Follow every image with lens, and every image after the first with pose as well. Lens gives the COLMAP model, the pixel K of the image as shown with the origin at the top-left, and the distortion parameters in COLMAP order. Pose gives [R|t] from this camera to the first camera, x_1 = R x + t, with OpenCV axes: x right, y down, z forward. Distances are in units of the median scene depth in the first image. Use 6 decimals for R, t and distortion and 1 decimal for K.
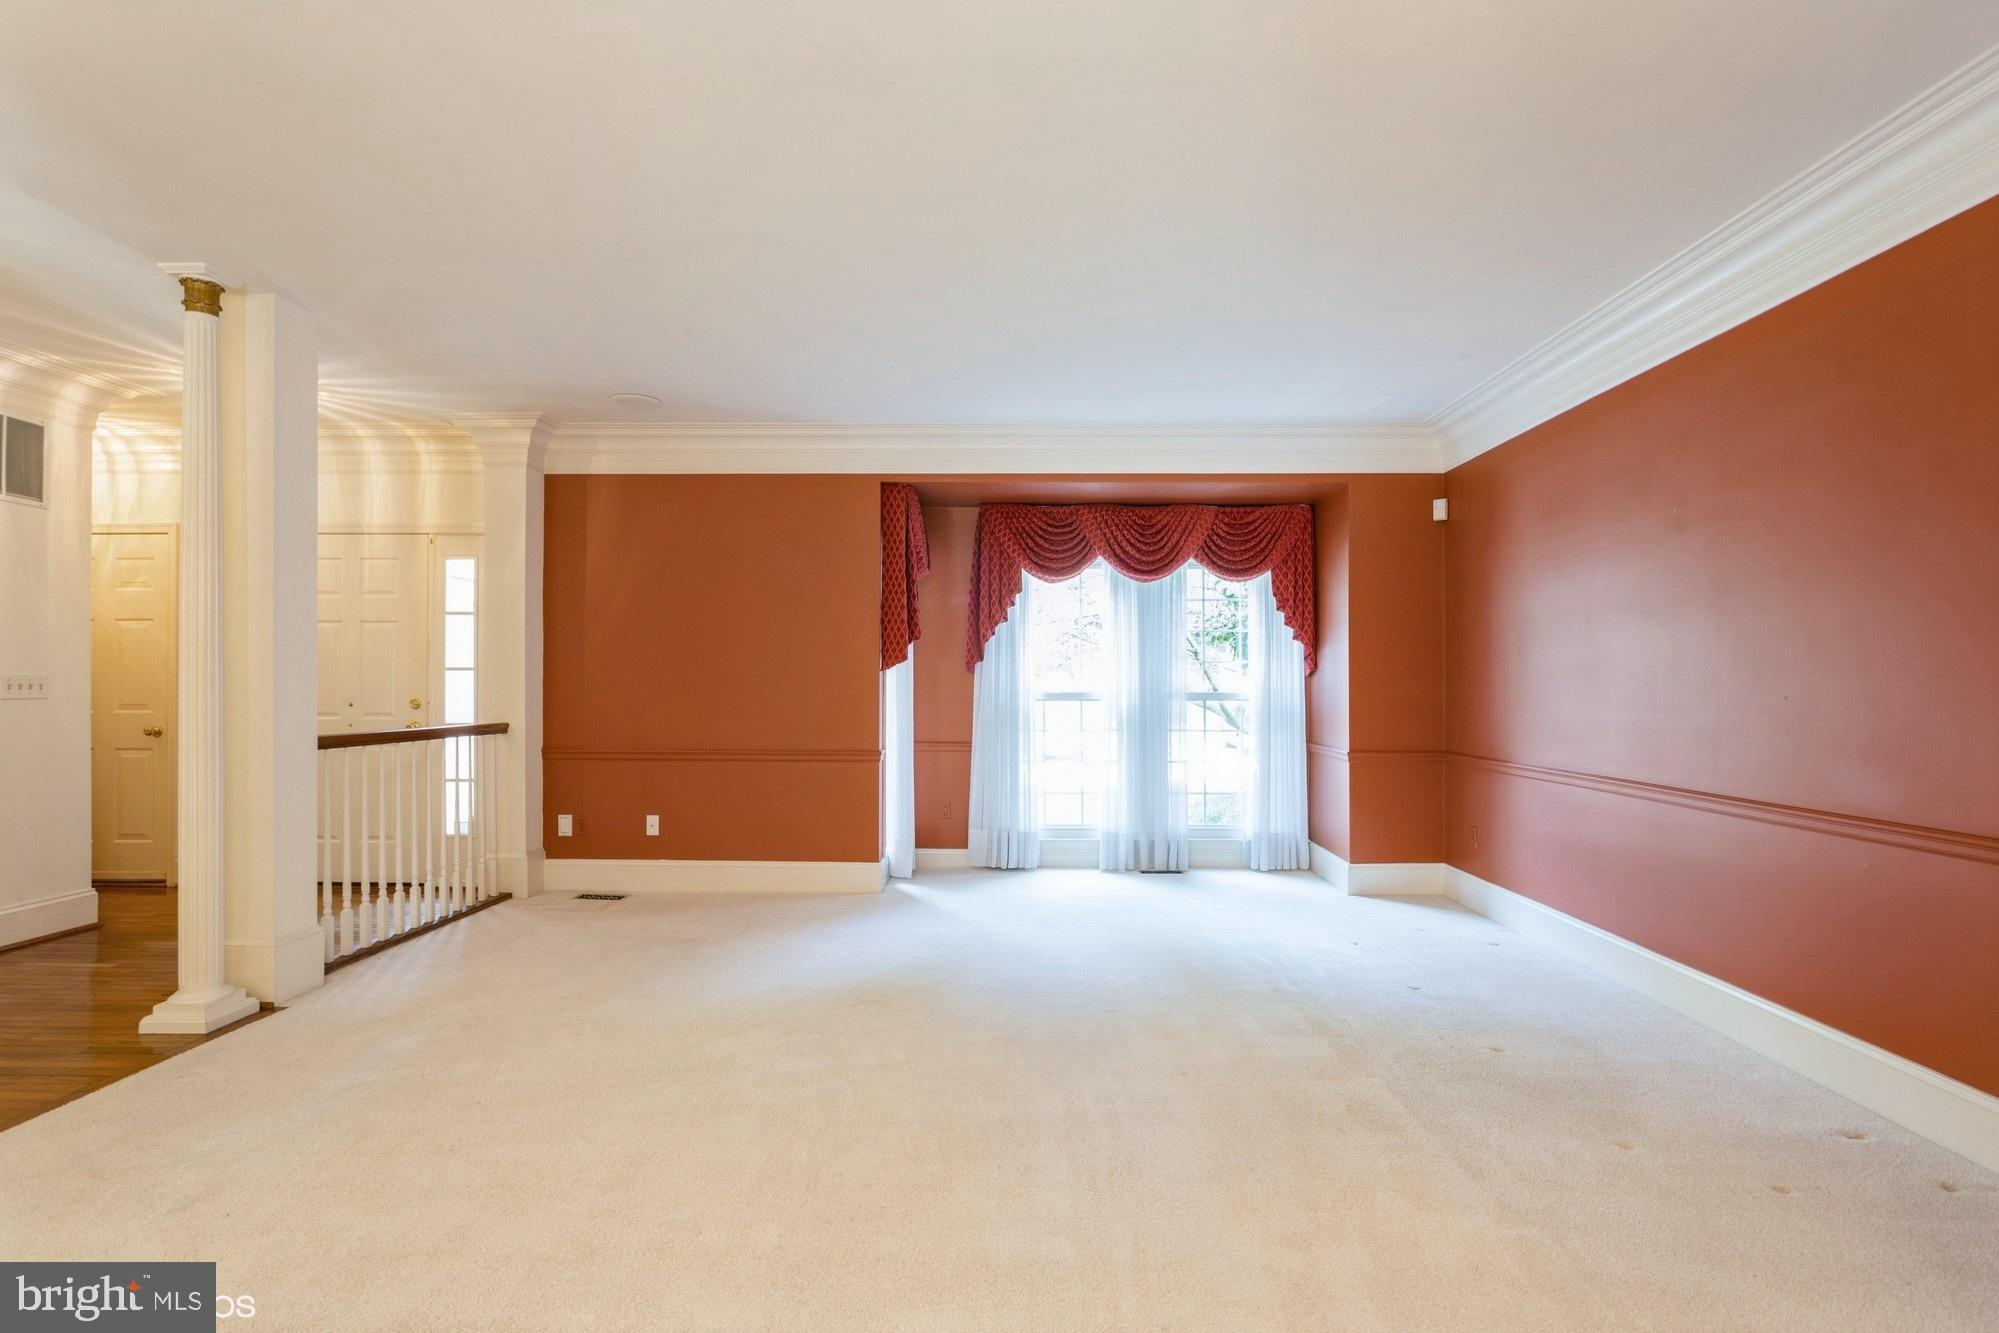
lens RADIAL K [[960.5, 0, 1011.0], [0, 960.5, 682.7], [0, 0, 1]] dist [-0.013833, 0.003808]
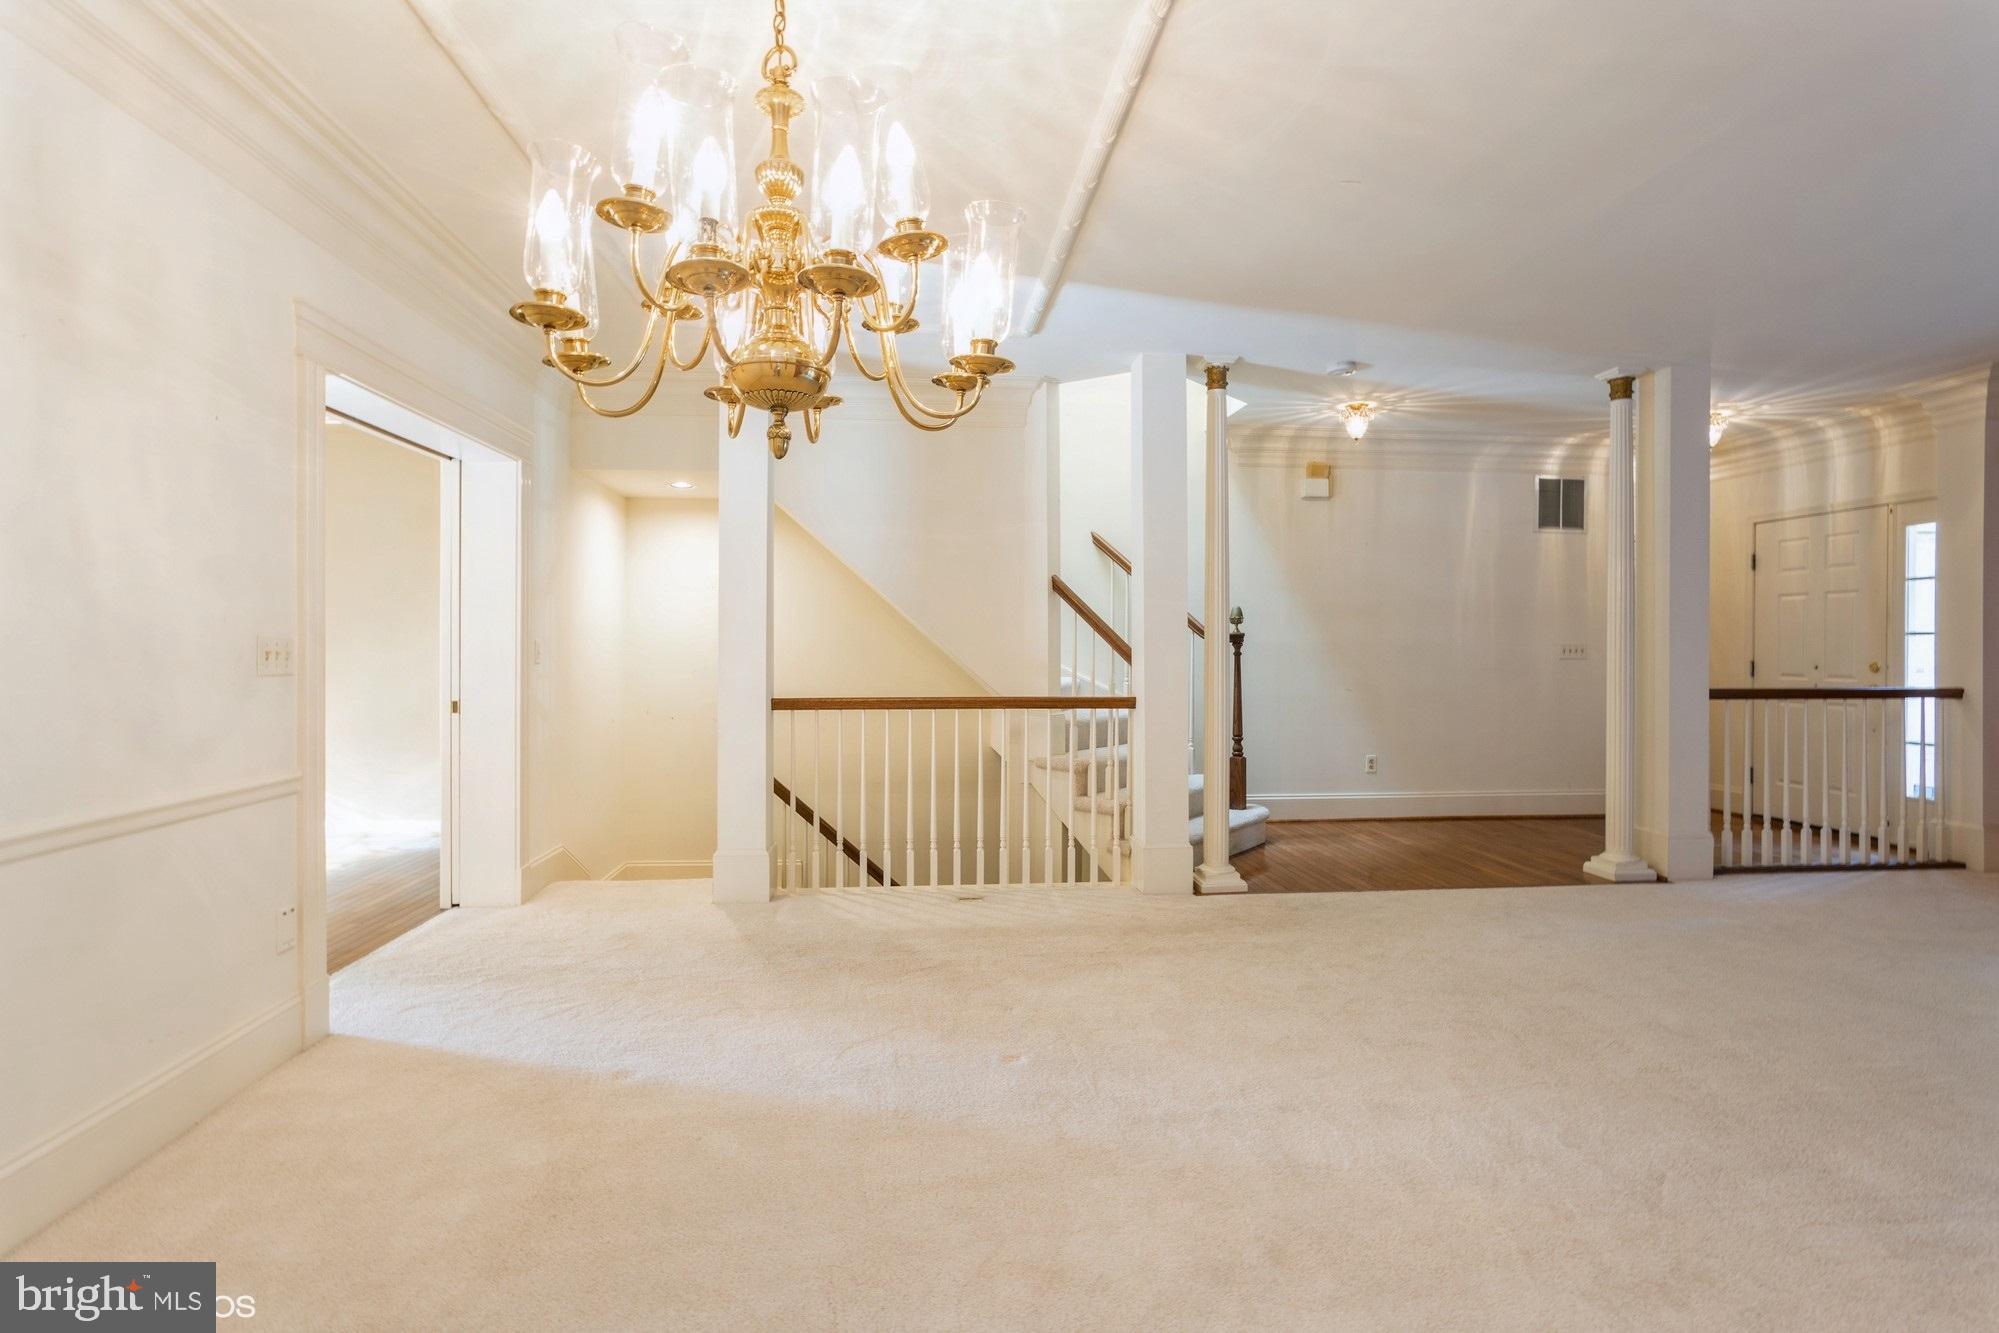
lens RADIAL K [[960.5, 0, 1001.2], [0, 960.5, 660.7], [0, 0, 1]] dist [-0.013833, 0.003808]
pose [[0.109049, 0.009103, -0.993995, 0.327826], [0.003805, 0.999947, 0.009575, 0.000898], [0.994029, -0.004826, 0.109008, -0.076960]]
